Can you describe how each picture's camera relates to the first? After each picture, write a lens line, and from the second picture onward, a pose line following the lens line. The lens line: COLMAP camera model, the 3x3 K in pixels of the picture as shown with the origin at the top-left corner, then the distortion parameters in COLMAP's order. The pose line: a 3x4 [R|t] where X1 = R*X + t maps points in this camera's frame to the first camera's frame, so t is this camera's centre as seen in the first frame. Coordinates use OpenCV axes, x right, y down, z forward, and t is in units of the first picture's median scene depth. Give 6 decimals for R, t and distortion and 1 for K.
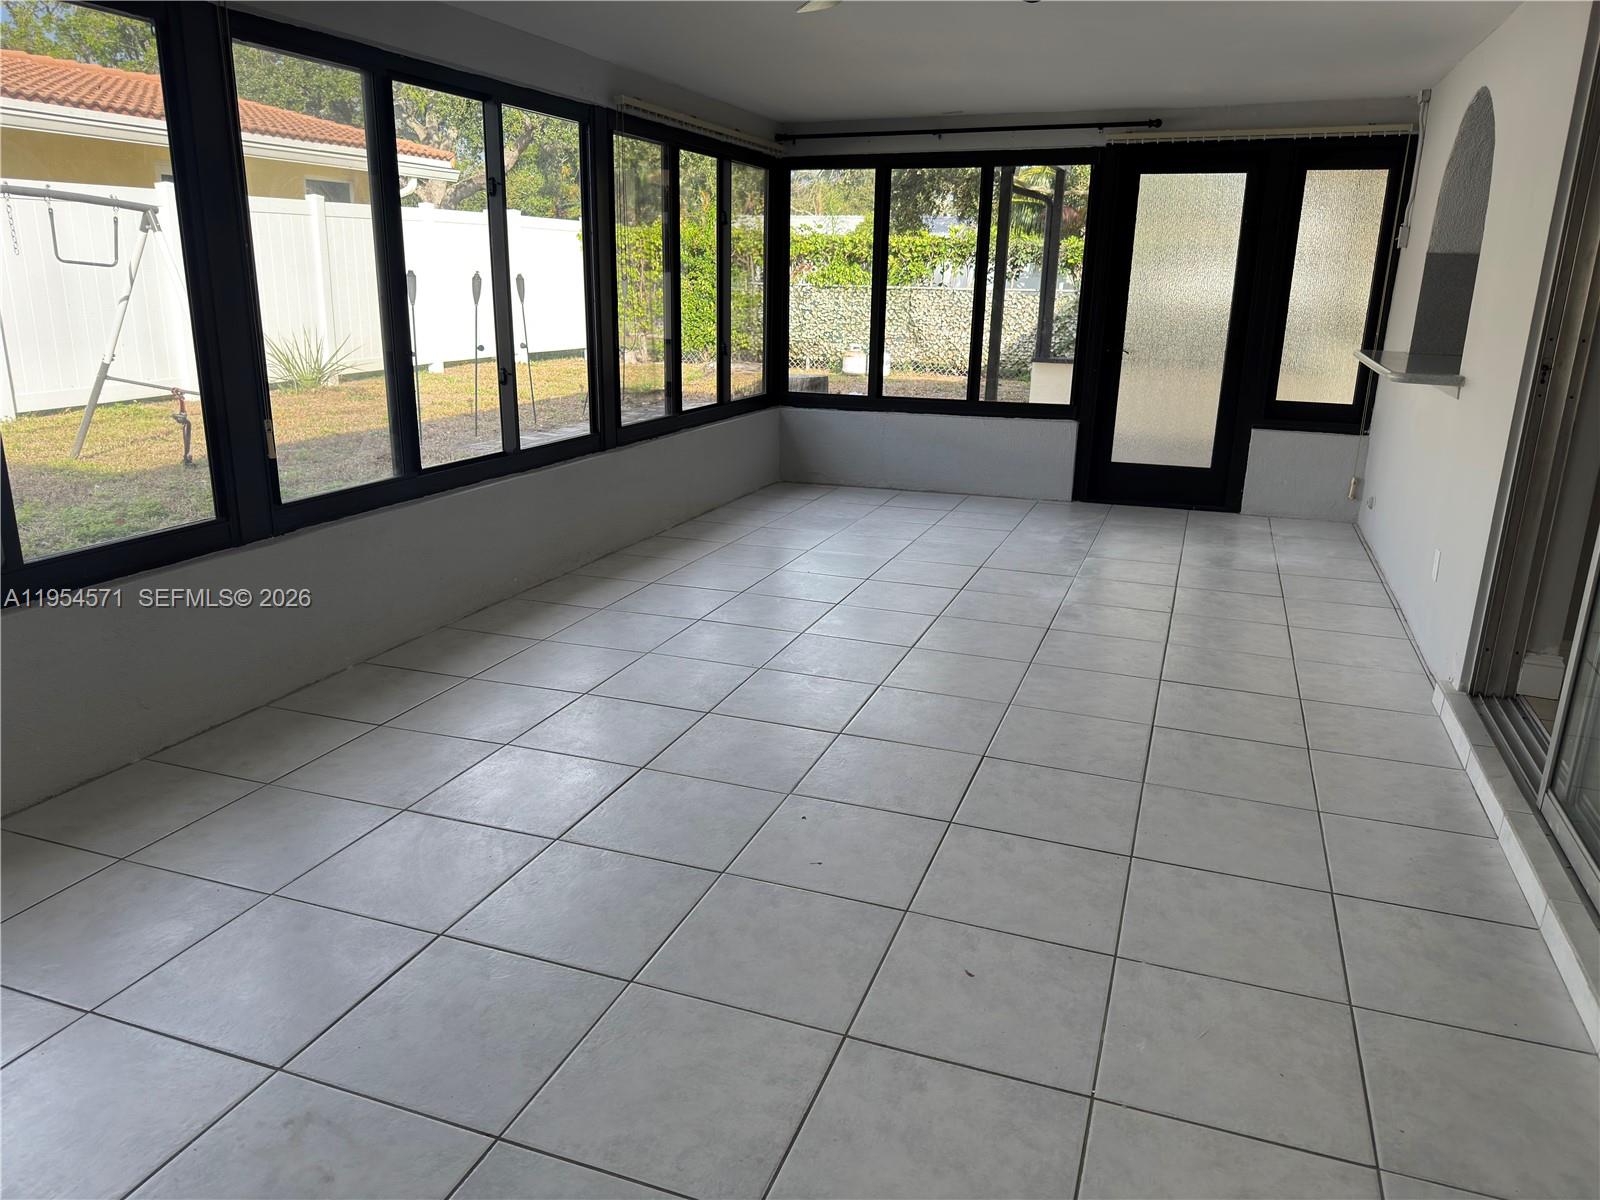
lens RADIAL K [[1109.8, 0, 803.6], [0, 1109.8, 597.4], [0, 0, 1]] dist [0.059956, -0.016016]
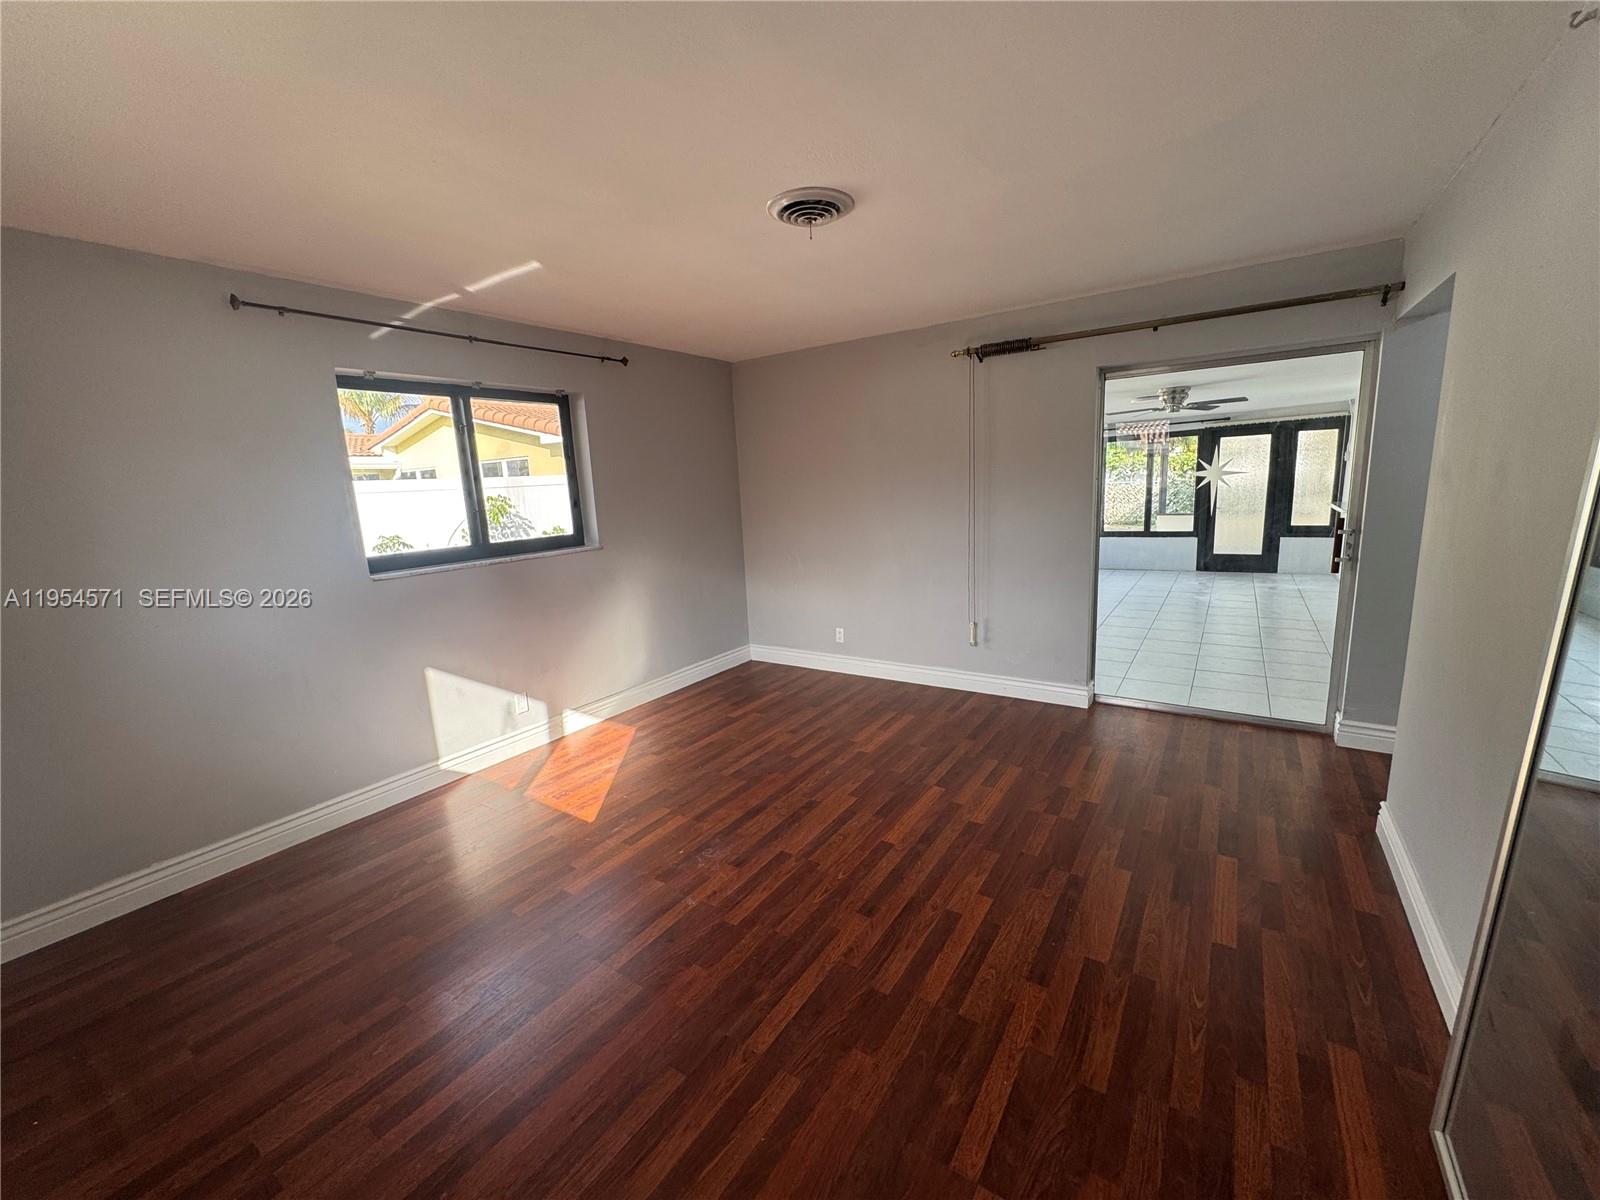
lens RADIAL K [[640.8, 0, 791.4], [0, 640.8, 608.2], [0, 0, 1]] dist [0.001015, -0.000128]
pose [[0.955493, -0.019712, -0.294355, -0.200949], [-0.003028, 0.997058, -0.076596, 0.110018], [0.294999, 0.074079, 0.952622, -0.608129]]
